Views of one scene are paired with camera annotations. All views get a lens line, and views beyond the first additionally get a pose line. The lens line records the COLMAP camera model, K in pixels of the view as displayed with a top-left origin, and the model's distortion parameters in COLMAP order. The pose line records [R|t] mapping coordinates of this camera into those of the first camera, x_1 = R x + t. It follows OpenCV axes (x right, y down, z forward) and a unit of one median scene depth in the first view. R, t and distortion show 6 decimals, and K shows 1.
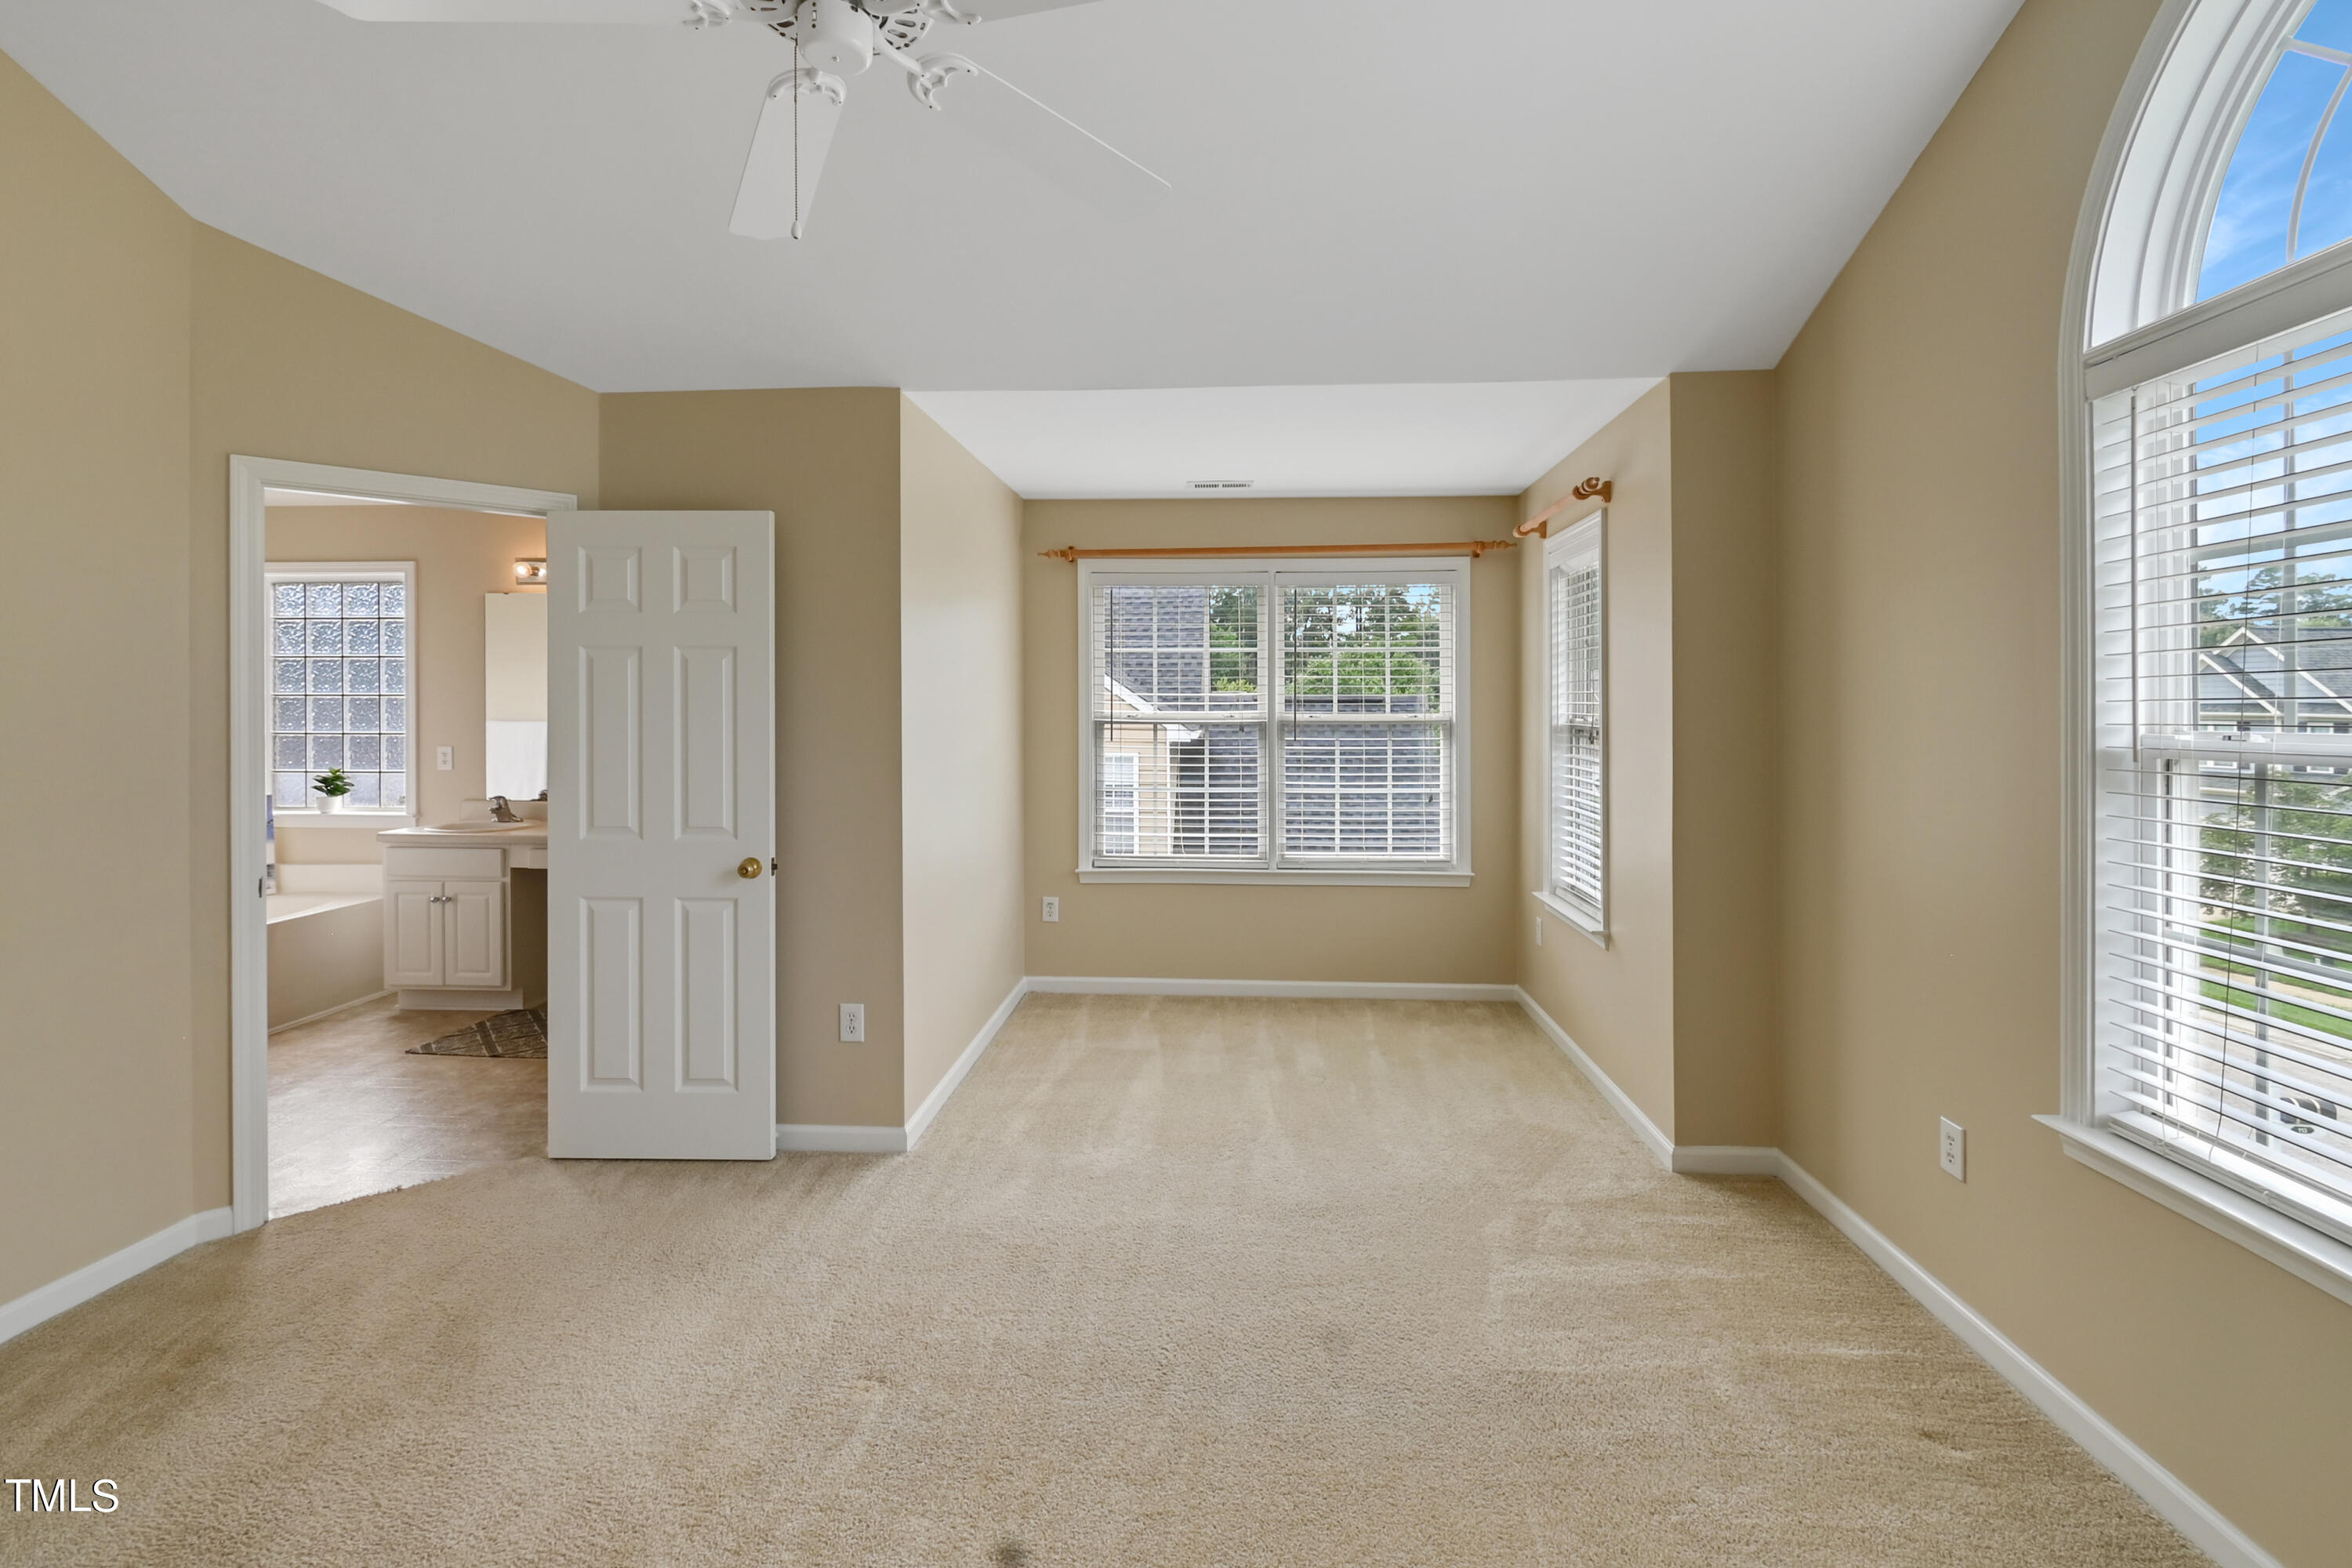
lens RADIAL K [[1061.6, 0, 1176.5], [0, 1061.6, 702.5], [0, 0, 1]] dist [0.000894, 0.000258]
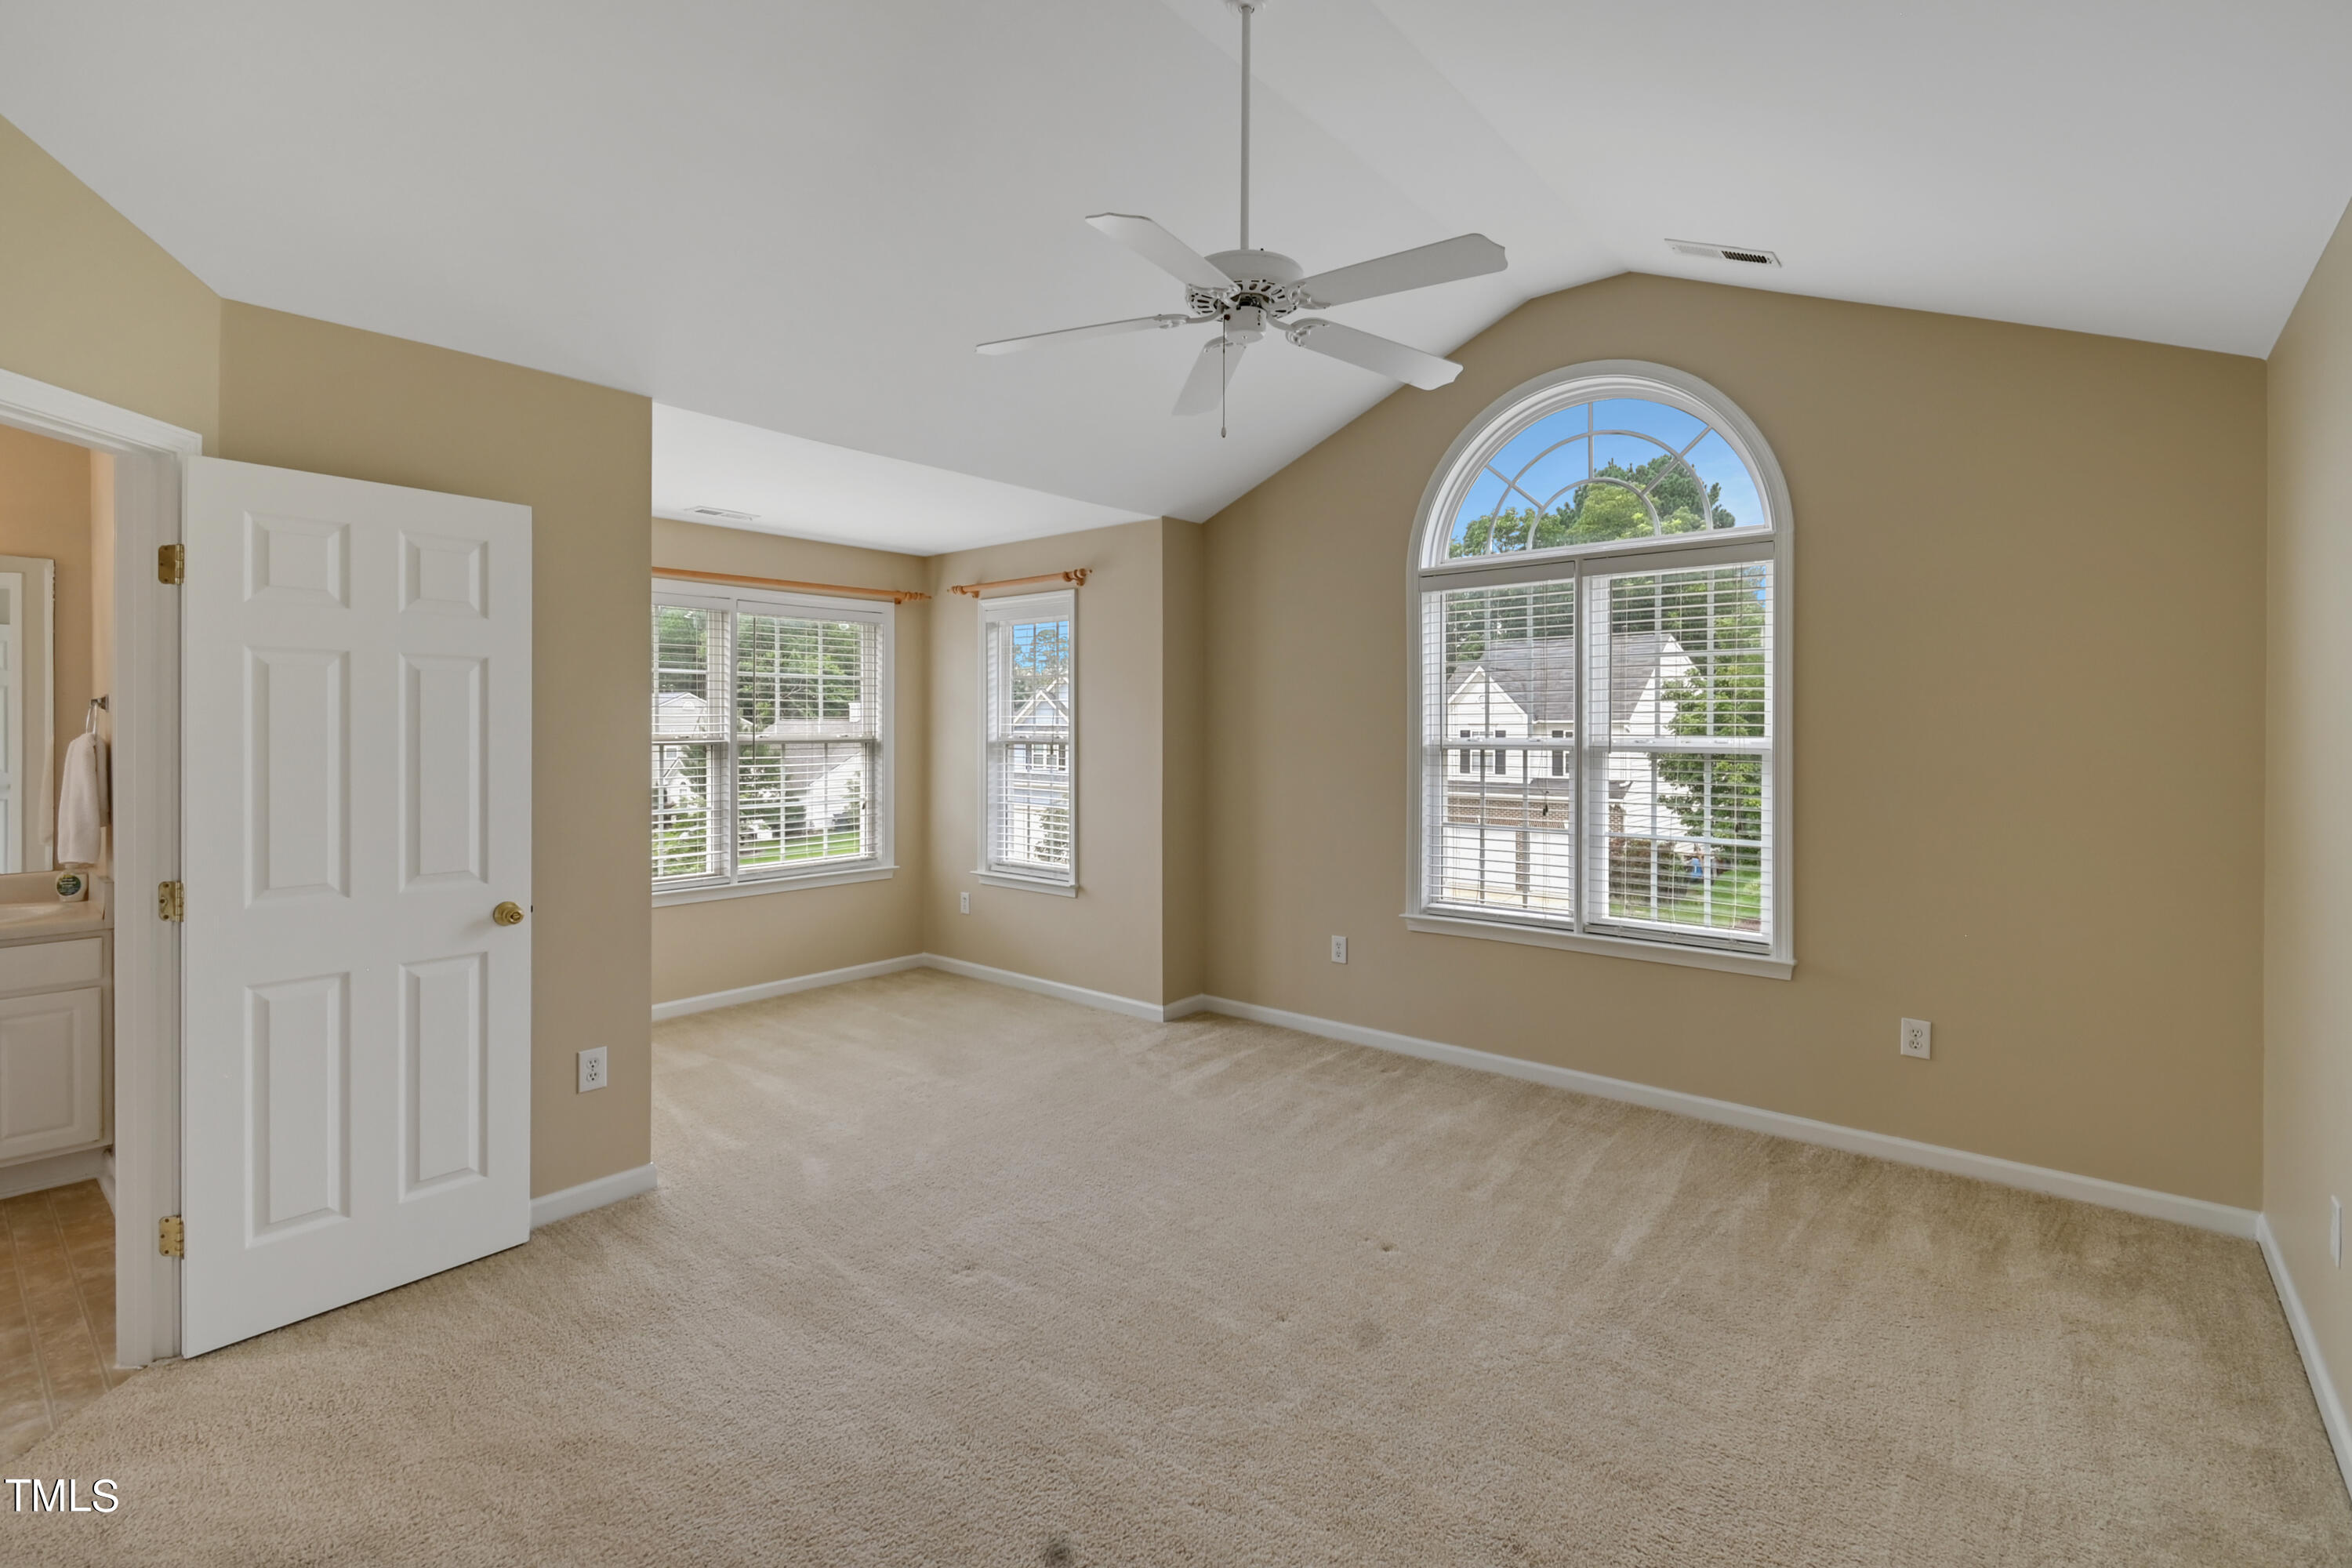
lens RADIAL K [[1055.0, 0, 1175.3], [0, 1055.0, 726.6], [0, 0, 1]] dist [0.000044, -0.000099]
pose [[0.603483, -0.000217, 0.797376, -0.756539], [-0.001651, 0.999997, 0.001522, 0.000462], [-0.797374, -0.002235, 0.603481, 0.041397]]
